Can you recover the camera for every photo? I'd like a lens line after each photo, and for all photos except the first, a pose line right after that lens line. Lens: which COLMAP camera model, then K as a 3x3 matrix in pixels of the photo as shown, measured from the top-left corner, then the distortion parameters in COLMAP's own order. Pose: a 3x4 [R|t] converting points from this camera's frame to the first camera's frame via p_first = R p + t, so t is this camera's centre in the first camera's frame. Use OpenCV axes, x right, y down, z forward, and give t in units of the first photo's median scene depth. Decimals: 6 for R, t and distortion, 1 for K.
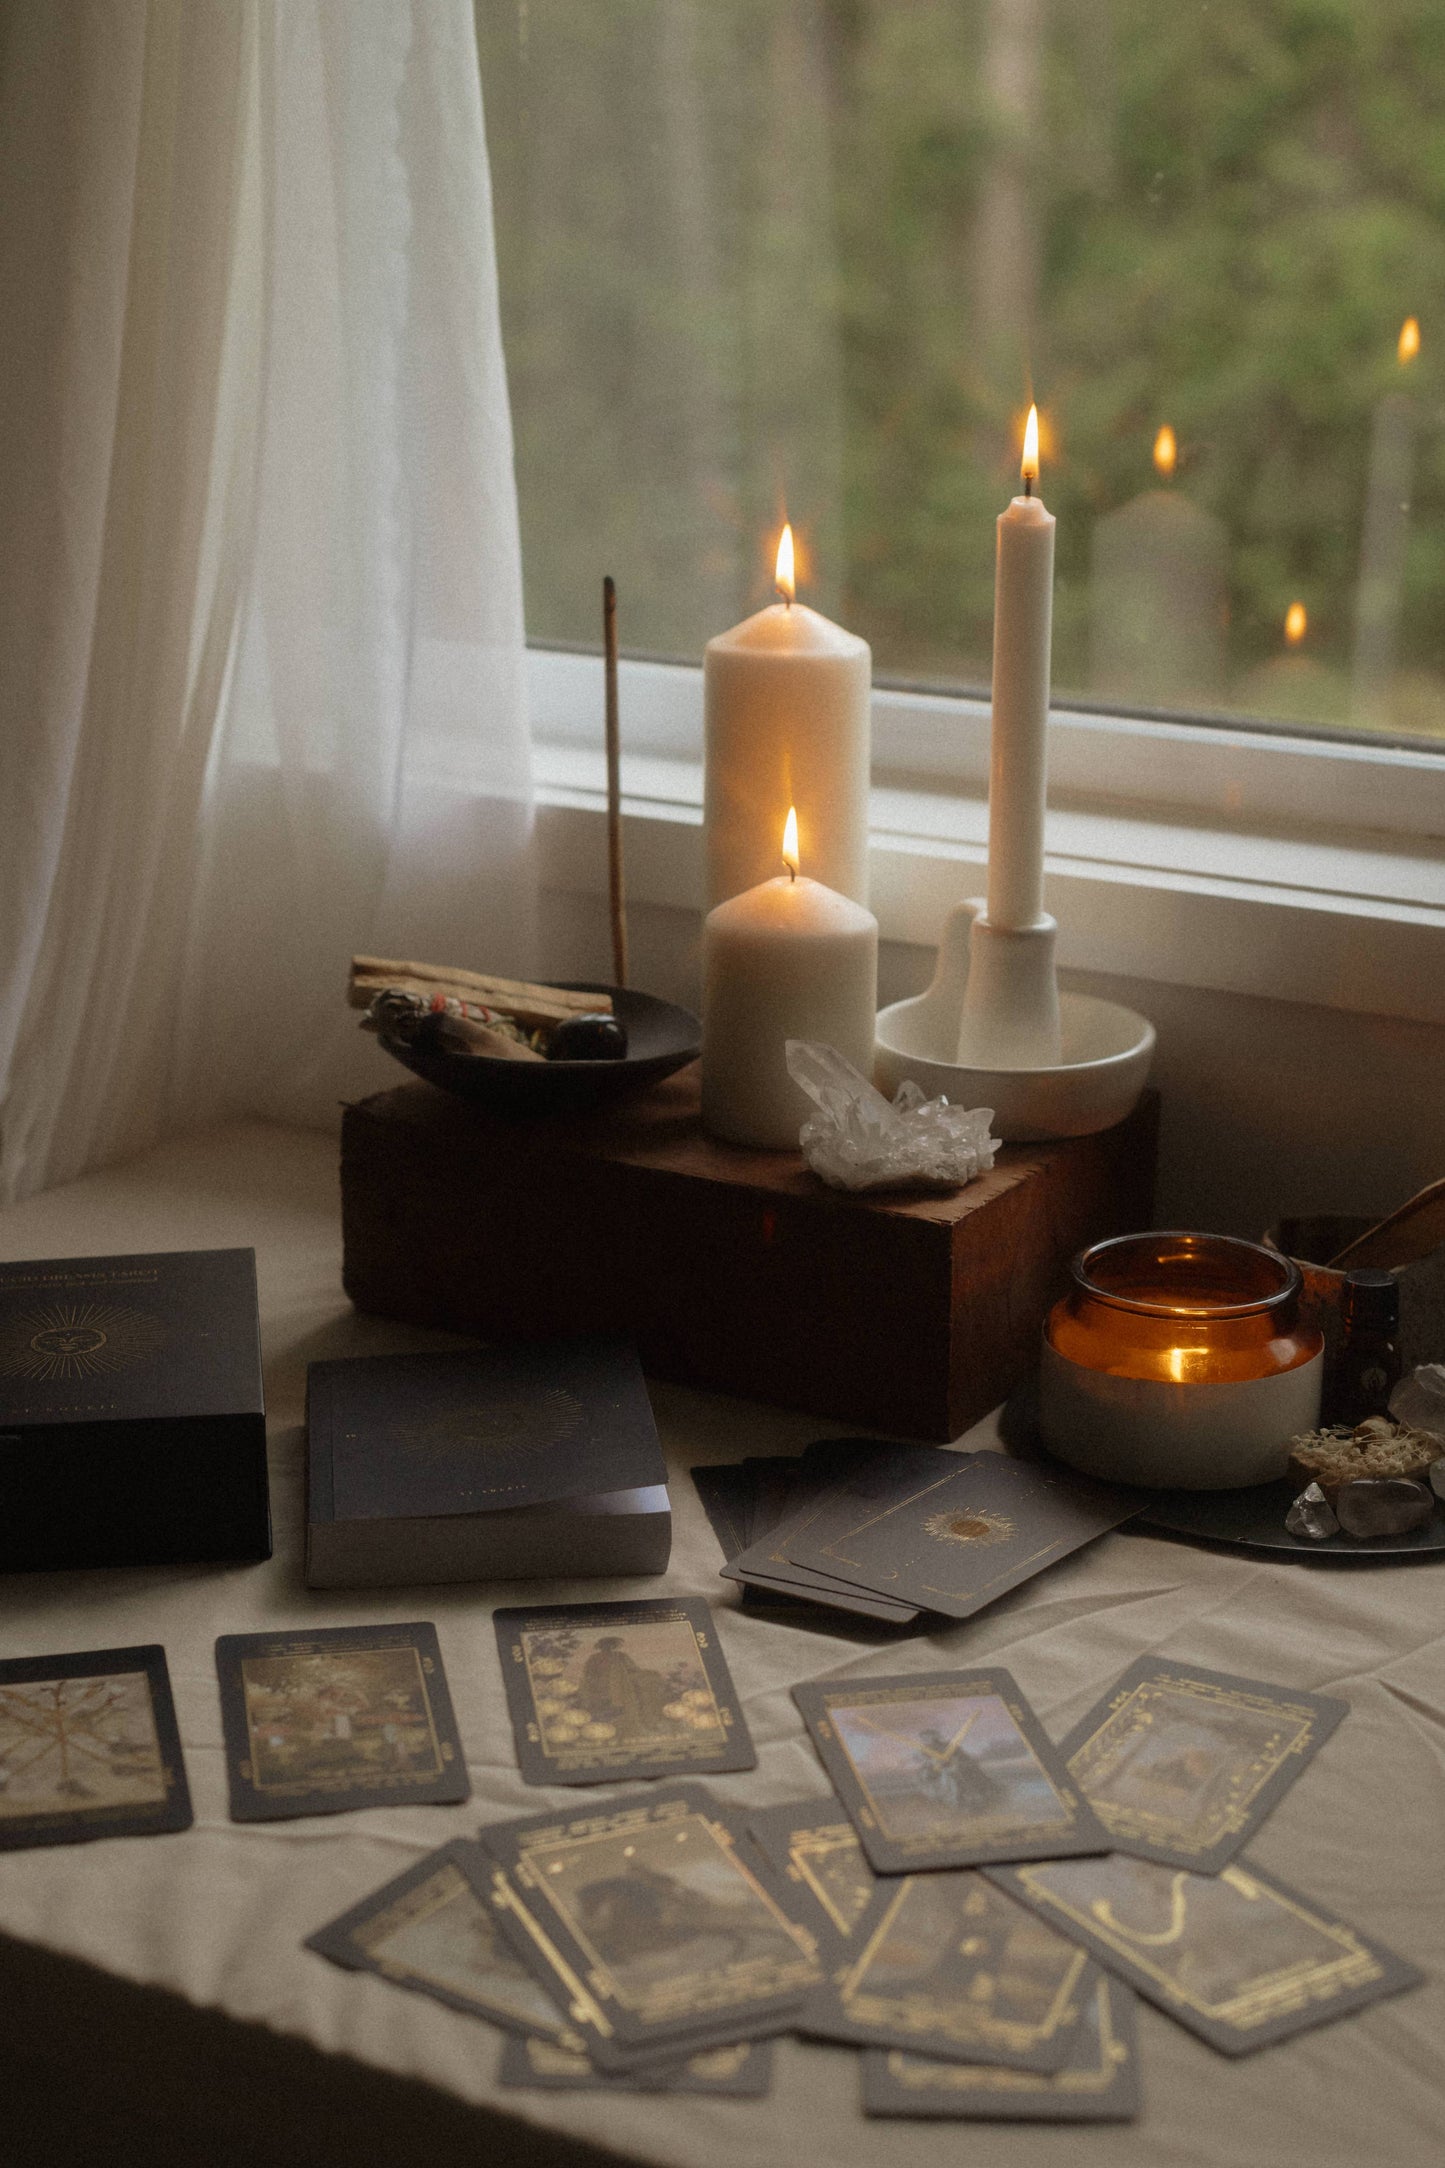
lens RADIAL K [[2960.5, 0, 723.2], [0, 2960.5, 1084.4], [0, 0, 1]] dist [-0.056063, 0.000000]
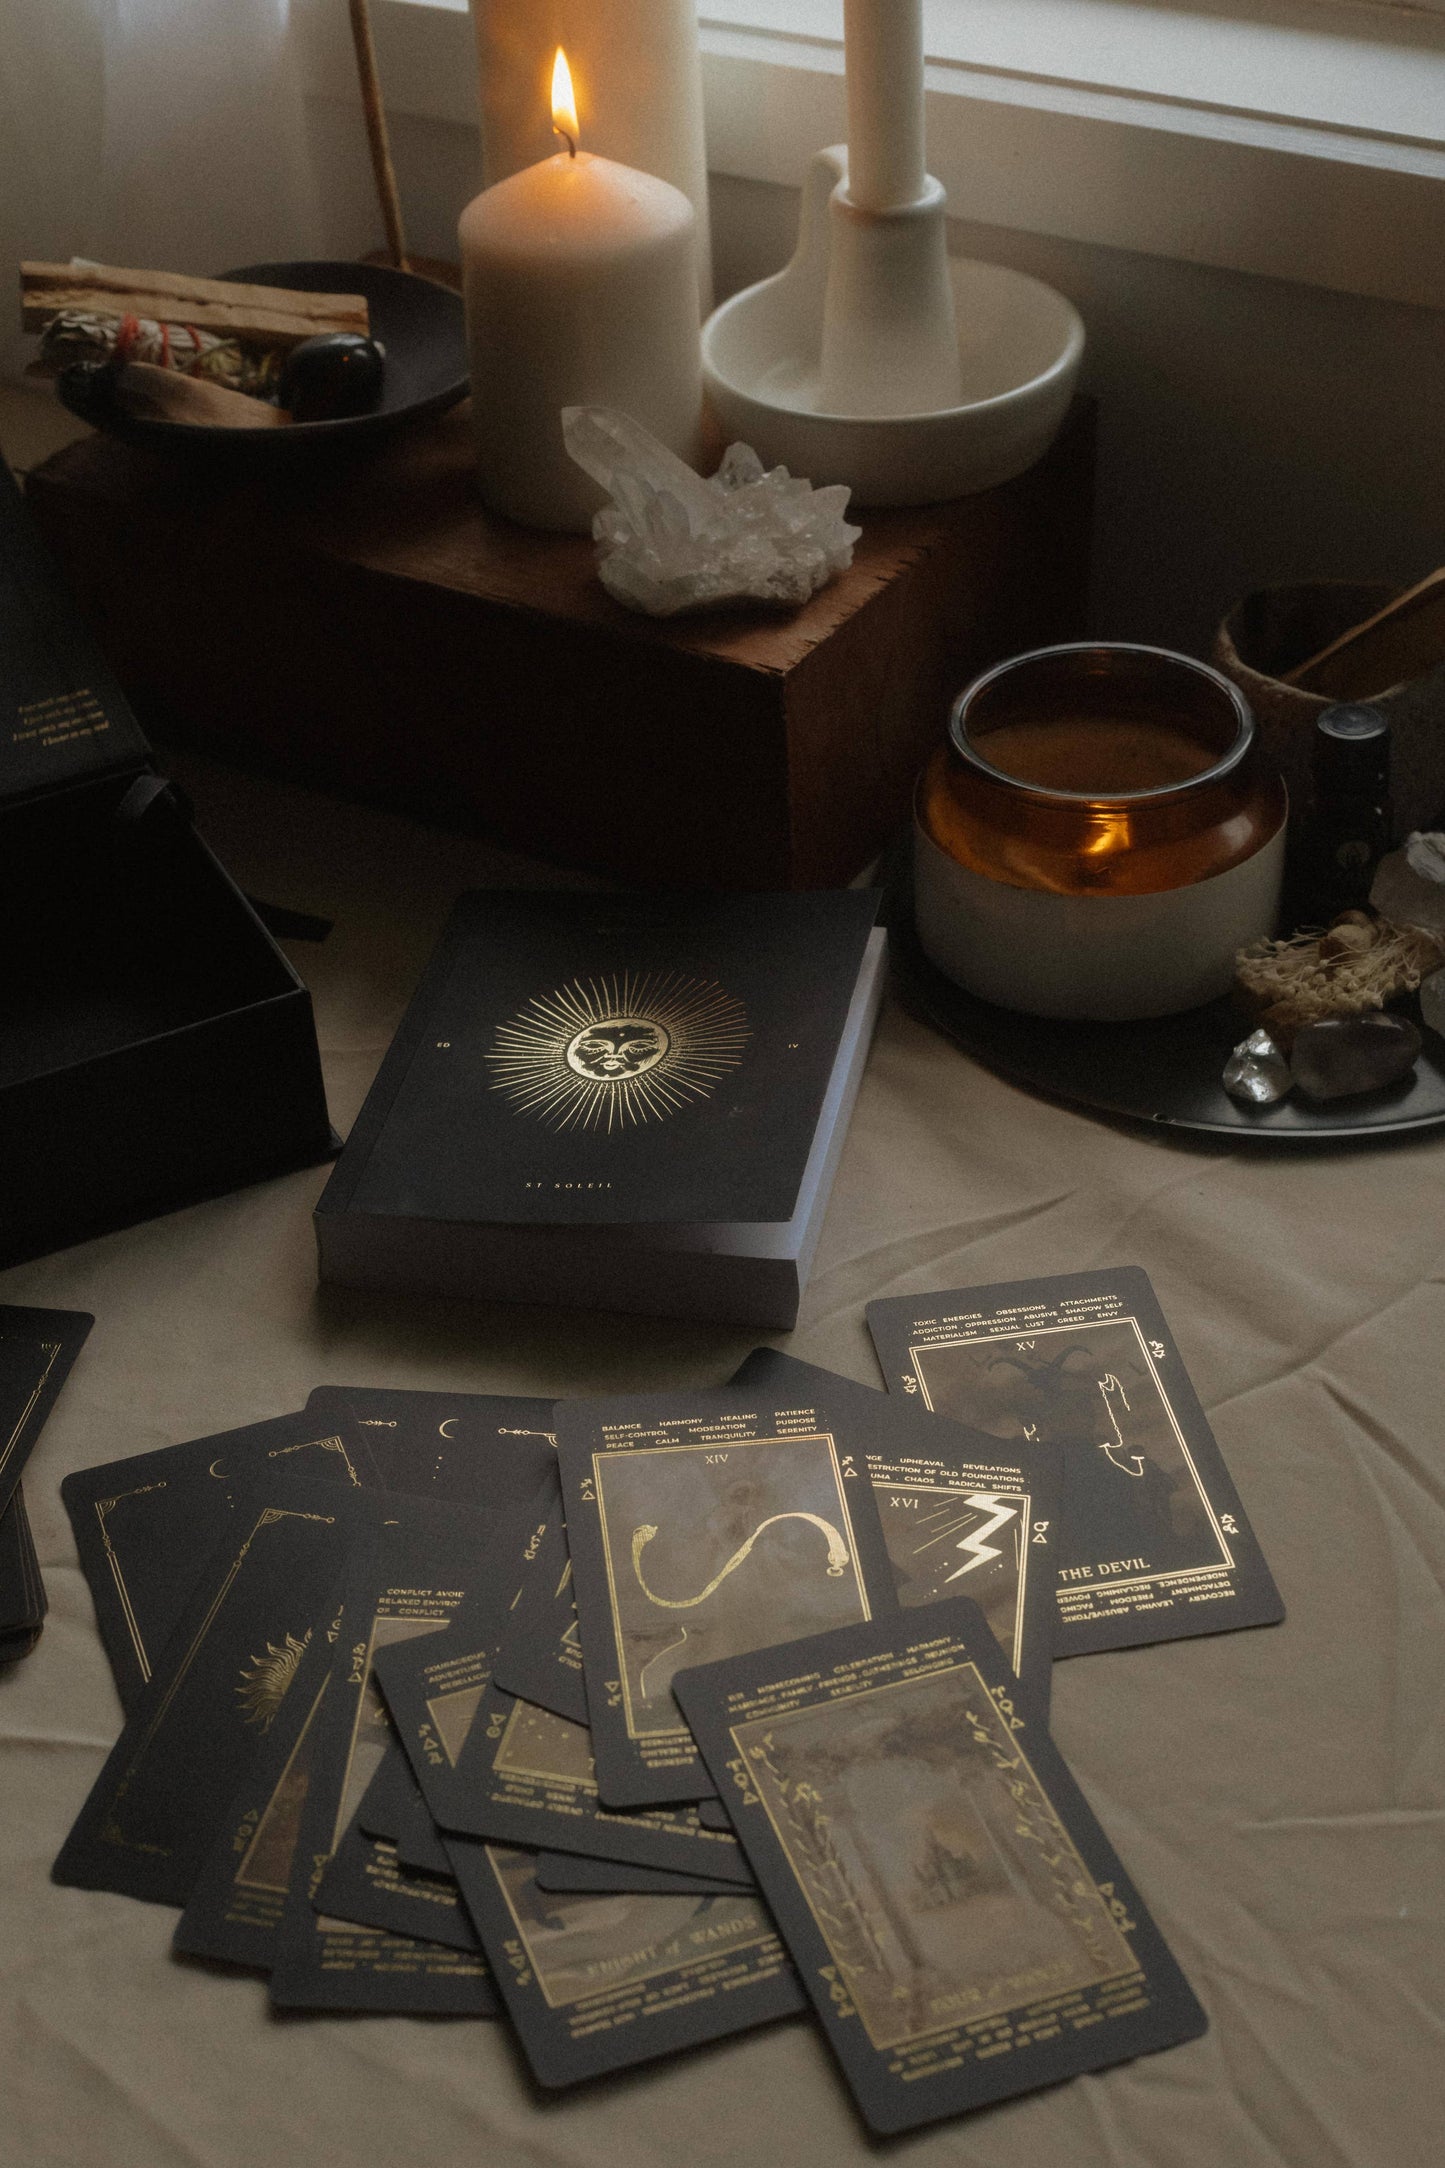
lens RADIAL K [[2960.5, 0, 722.0], [0, 2960.5, 1084.1], [0, 0, 1]] dist [-0.056063, 0.000000]
pose [[0.998541, -0.037632, -0.038721, 0.086804], [0.048725, 0.937023, 0.345851, -0.113783], [0.023267, -0.347234, 0.937490, 0.270182]]
